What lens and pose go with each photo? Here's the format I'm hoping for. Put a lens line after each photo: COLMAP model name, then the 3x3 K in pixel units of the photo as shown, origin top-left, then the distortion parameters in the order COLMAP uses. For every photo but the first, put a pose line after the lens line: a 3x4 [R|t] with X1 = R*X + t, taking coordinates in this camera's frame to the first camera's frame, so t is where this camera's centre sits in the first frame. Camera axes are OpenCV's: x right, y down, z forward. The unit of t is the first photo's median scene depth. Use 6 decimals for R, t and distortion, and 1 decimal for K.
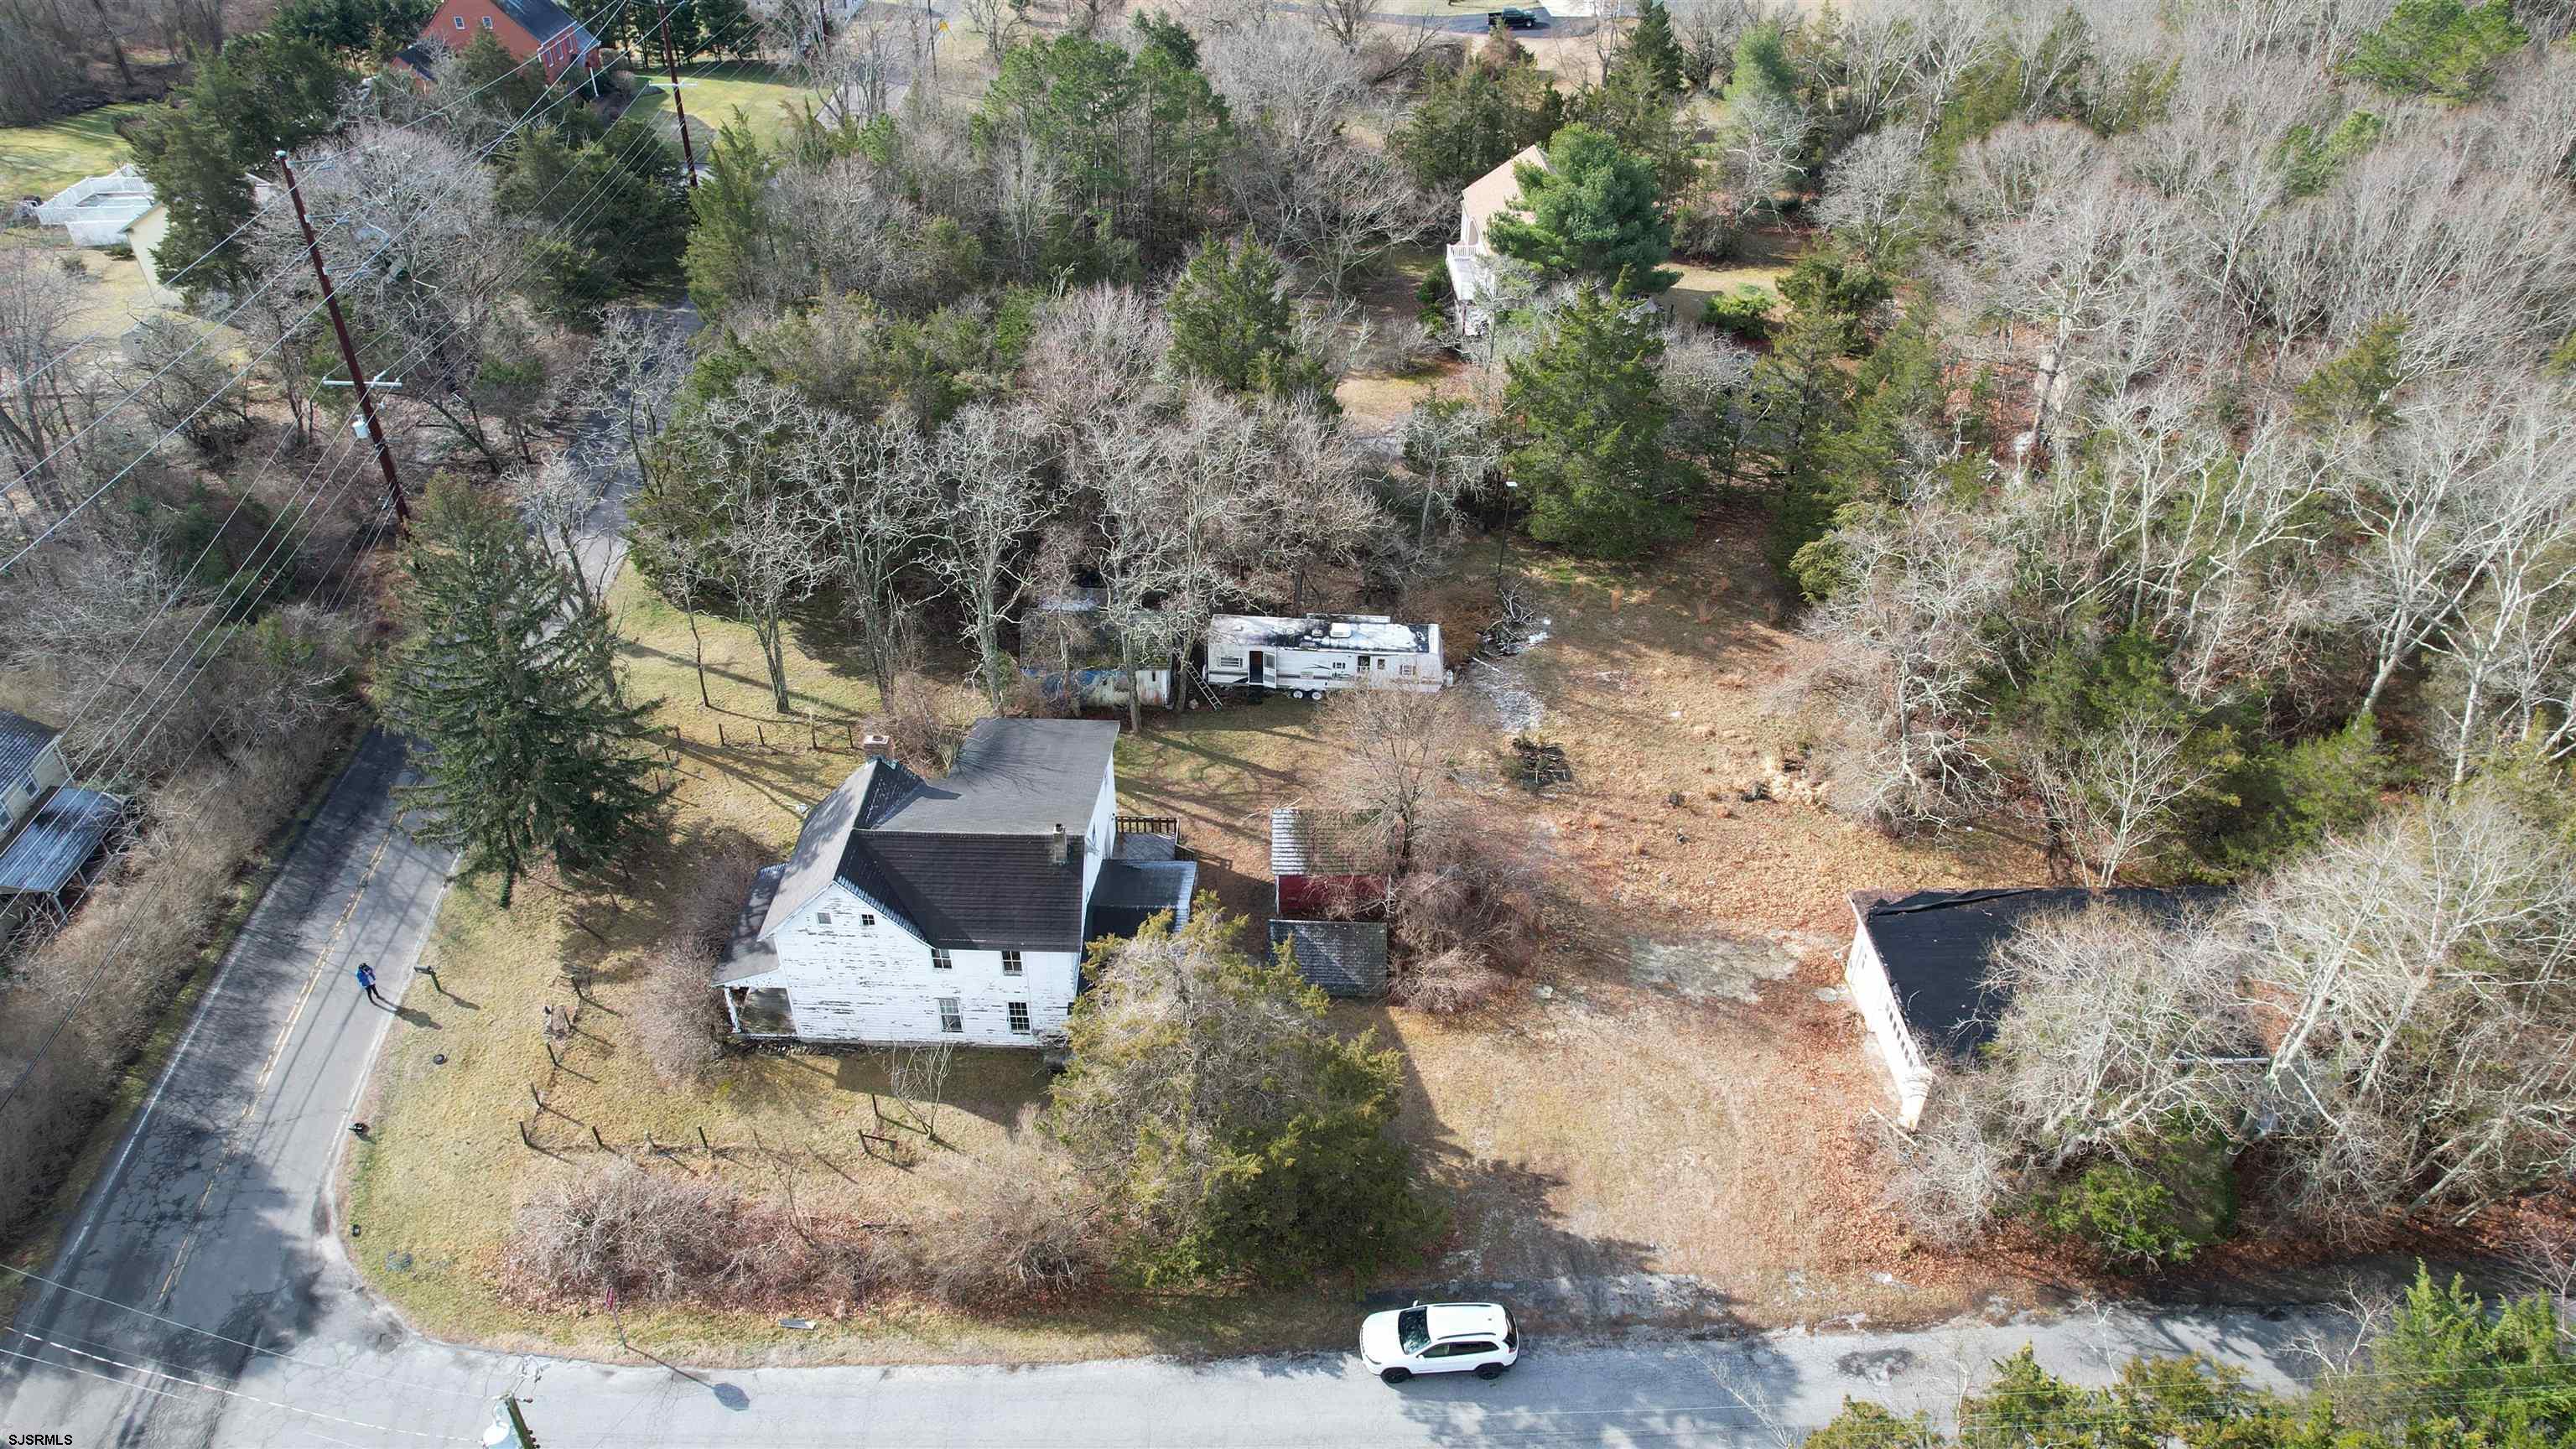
lens RADIAL K [[1682.7, 0, 1290.5], [0, 1682.7, 726.7], [0, 0, 1]] dist [-0.021291, 0.000435]
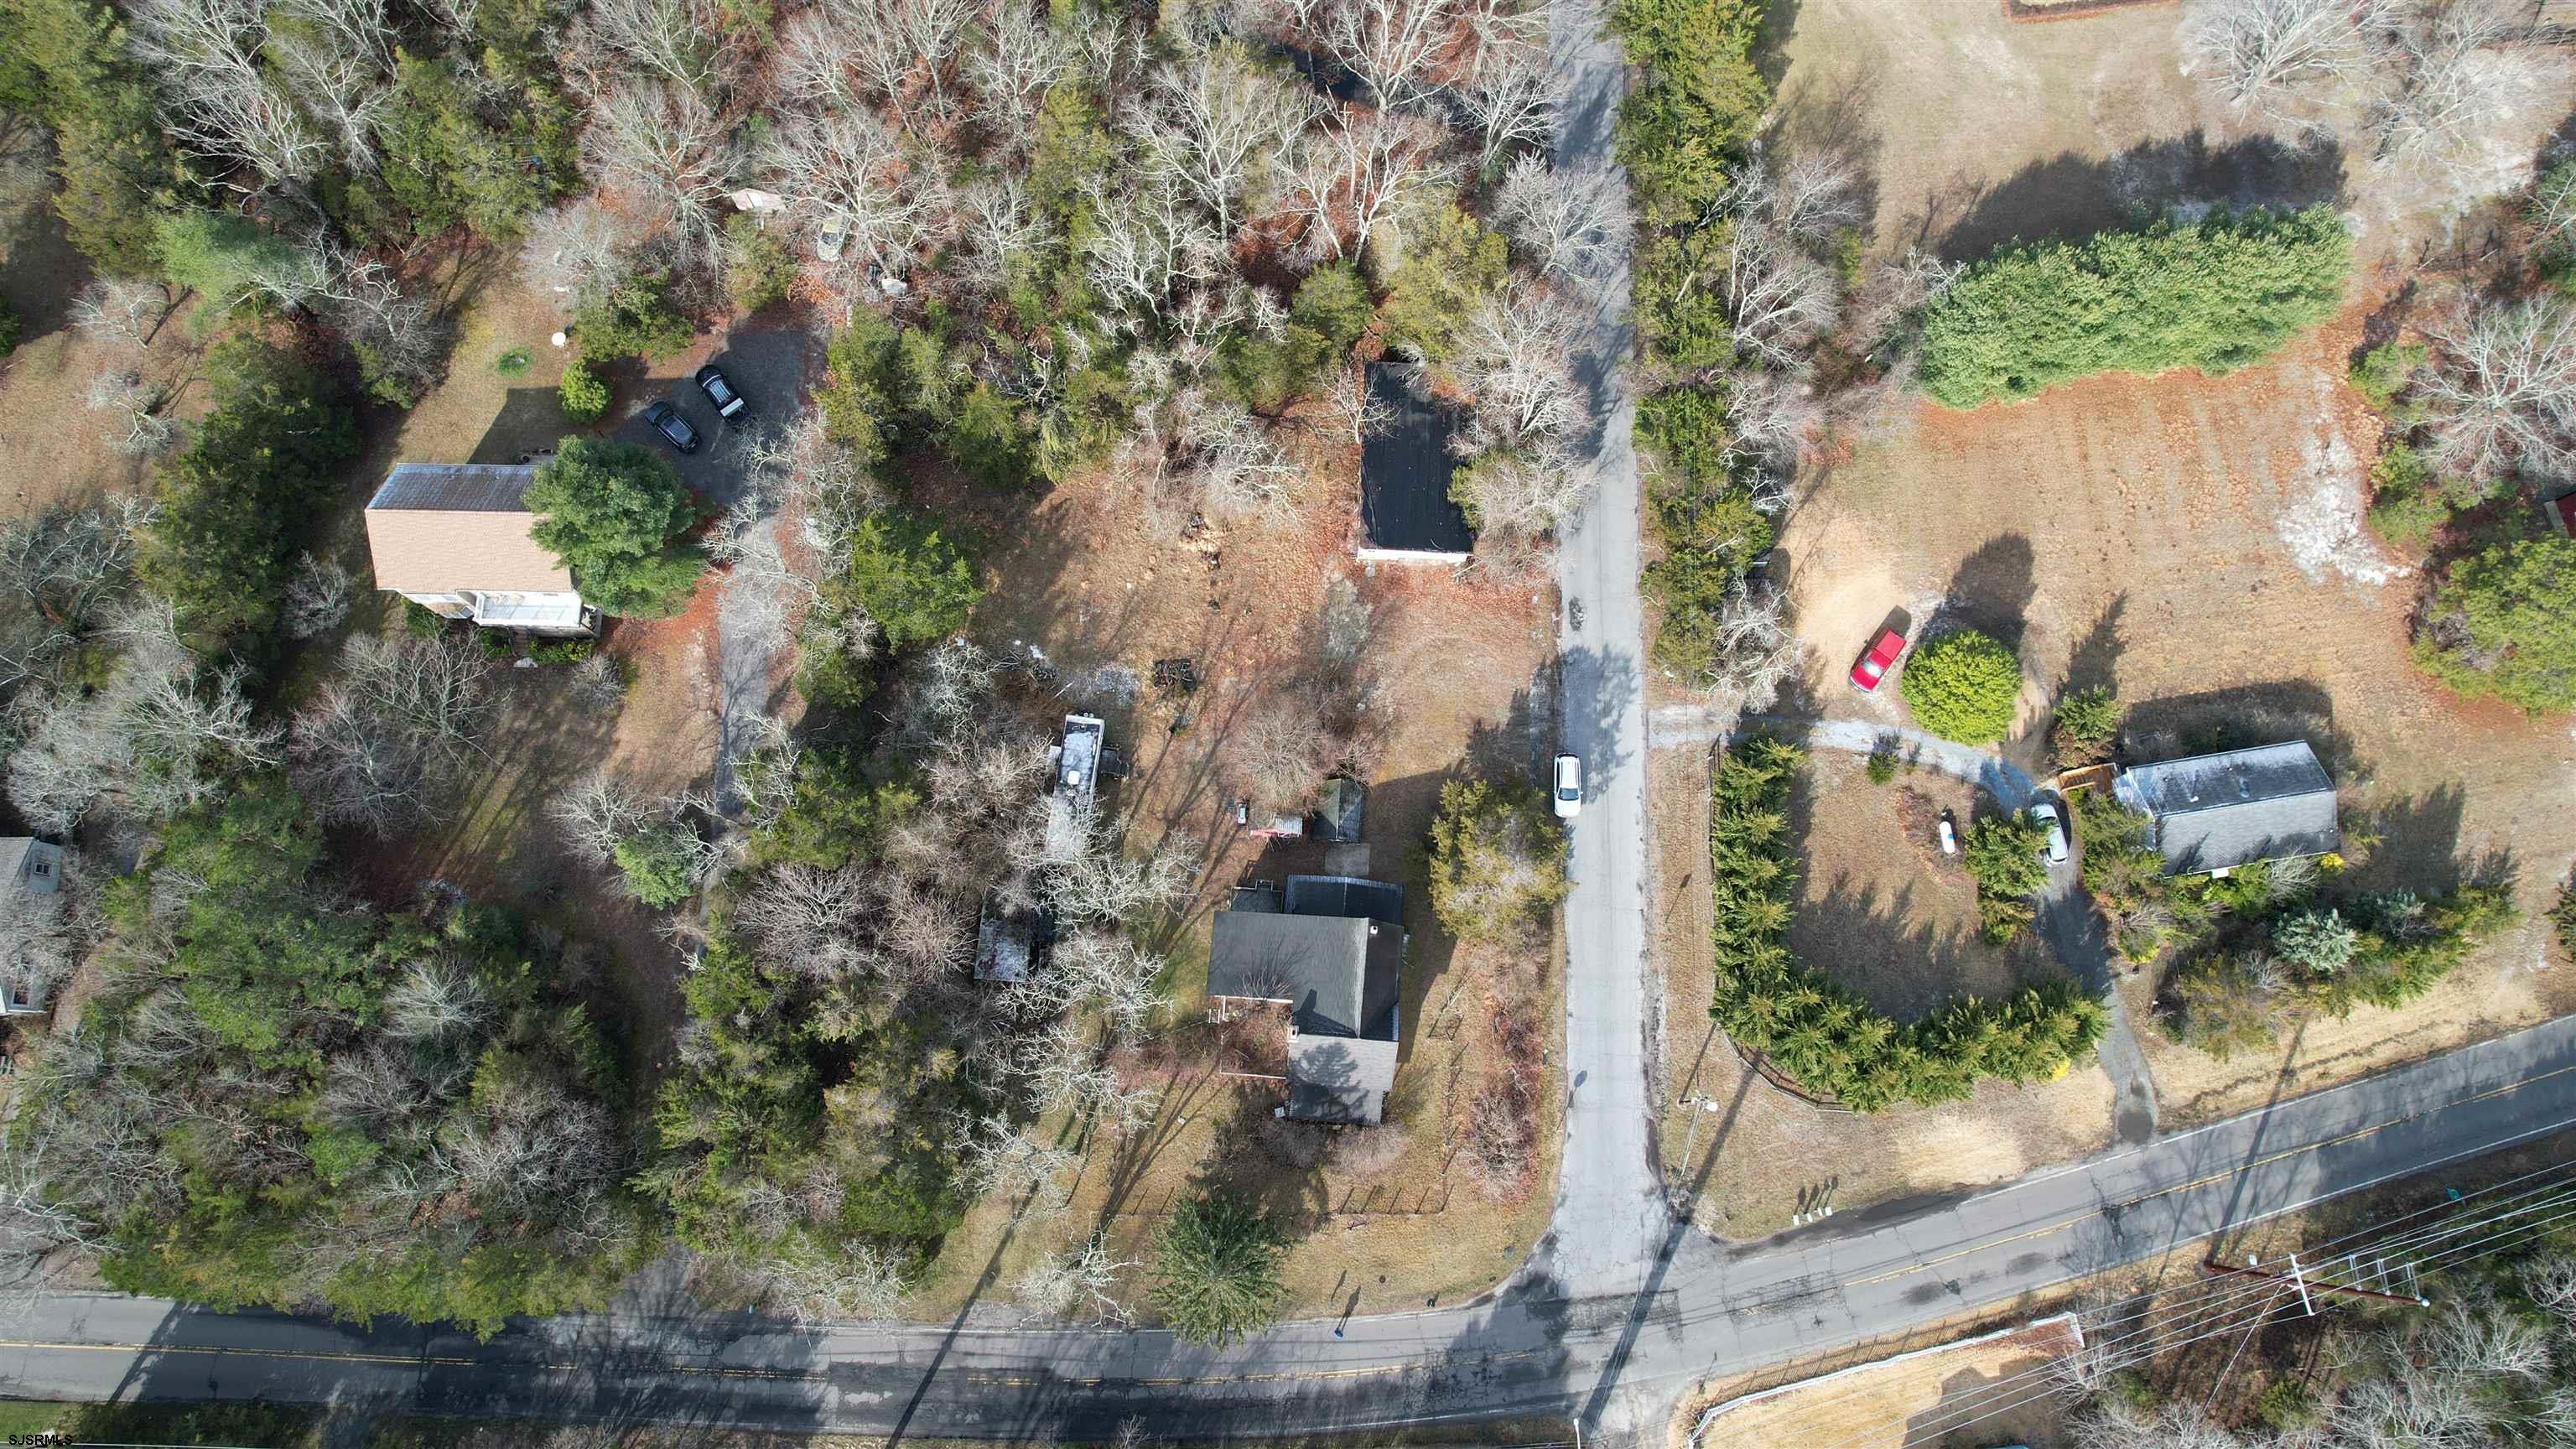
lens RADIAL K [[1682.7, 0, 1289.4], [0, 1682.7, 725.3], [0, 0, 1]] dist [-0.021291, 0.000435]
pose [[0.056007, -0.968522, 0.242545, -0.371261], [0.553523, 0.232297, 0.799782, -1.536125], [-0.830949, 0.089461, 0.549109, -0.012408]]
